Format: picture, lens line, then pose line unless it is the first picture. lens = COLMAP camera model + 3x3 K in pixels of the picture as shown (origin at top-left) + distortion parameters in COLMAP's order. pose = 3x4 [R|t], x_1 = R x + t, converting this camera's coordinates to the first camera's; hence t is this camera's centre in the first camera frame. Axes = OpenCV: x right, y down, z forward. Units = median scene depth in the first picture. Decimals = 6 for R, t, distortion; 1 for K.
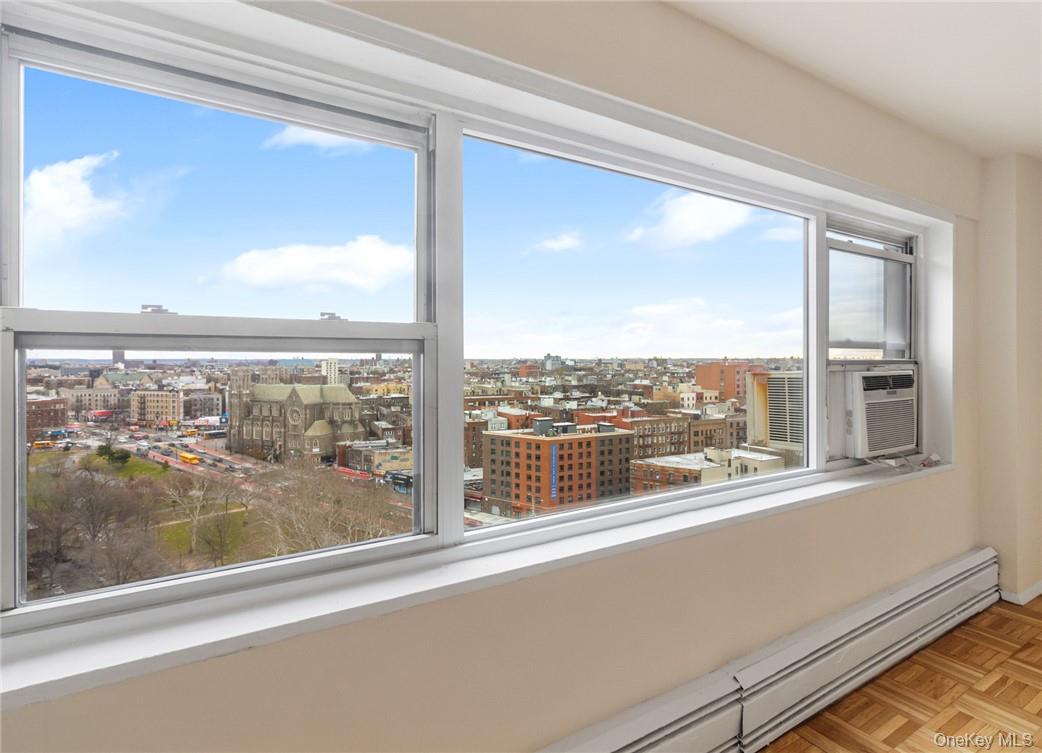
lens RADIAL K [[521.1, 0, 496.9], [0, 521.1, 358.7], [0, 0, 1]] dist [0.002468, 0.000316]
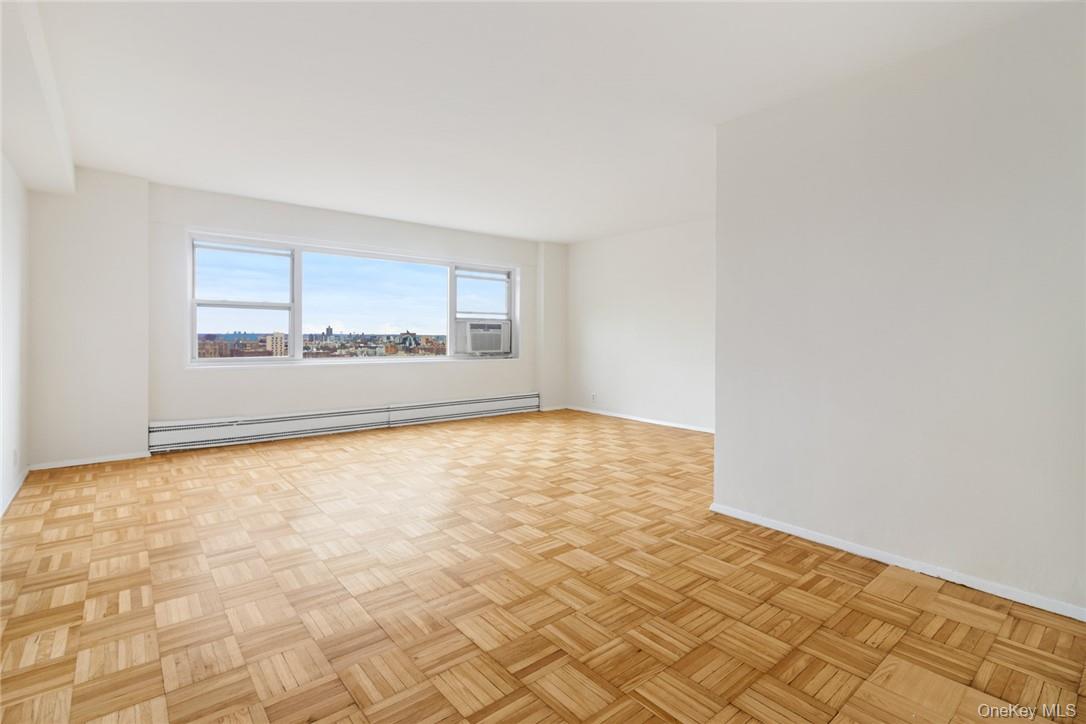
lens RADIAL K [[511.5, 0, 531.0], [0, 511.5, 334.7], [0, 0, 1]] dist [0.001163, 0.000679]
pose [[0.988358, 0.006347, 0.152011, 0.606366], [-0.006318, 0.999980, -0.000674, 0.092058], [-0.152012, -0.000294, 0.988379, -1.754681]]
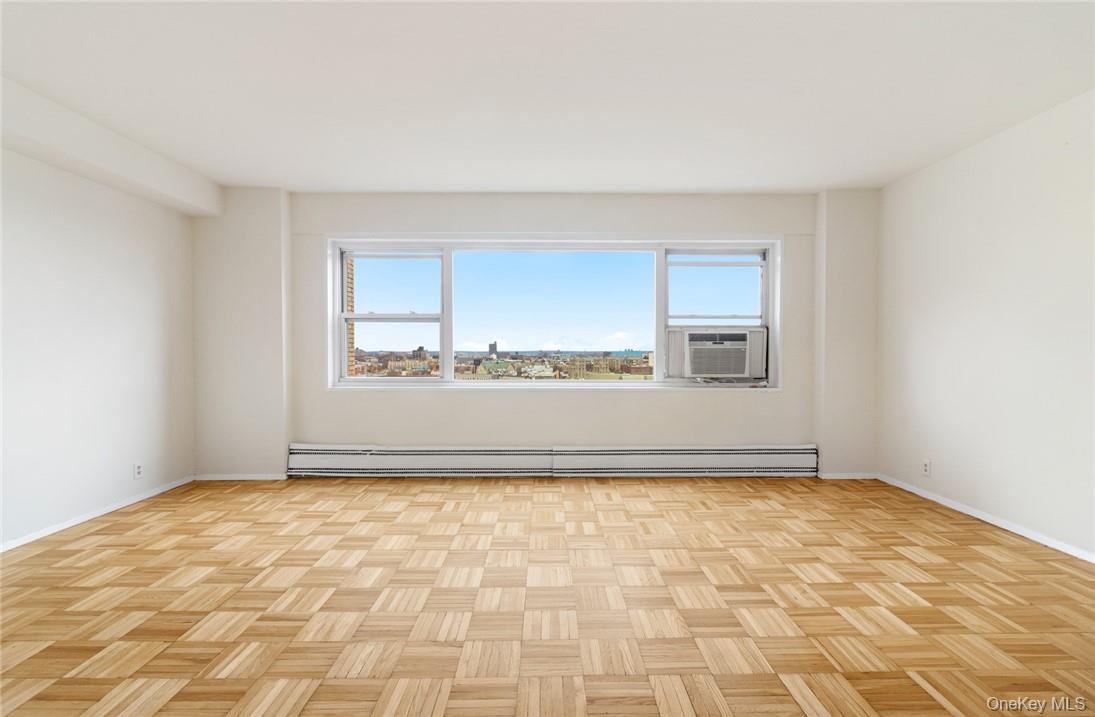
lens RADIAL K [[514.7, 0, 547.5], [0, 514.7, 358.5], [0, 0, 1]] dist [-0.000703, 0.000187]
pose [[0.867286, 0.007688, -0.497751, 1.174915], [-0.000100, 0.999883, 0.015270, 0.093819], [0.497811, -0.013194, 0.867185, -0.840154]]
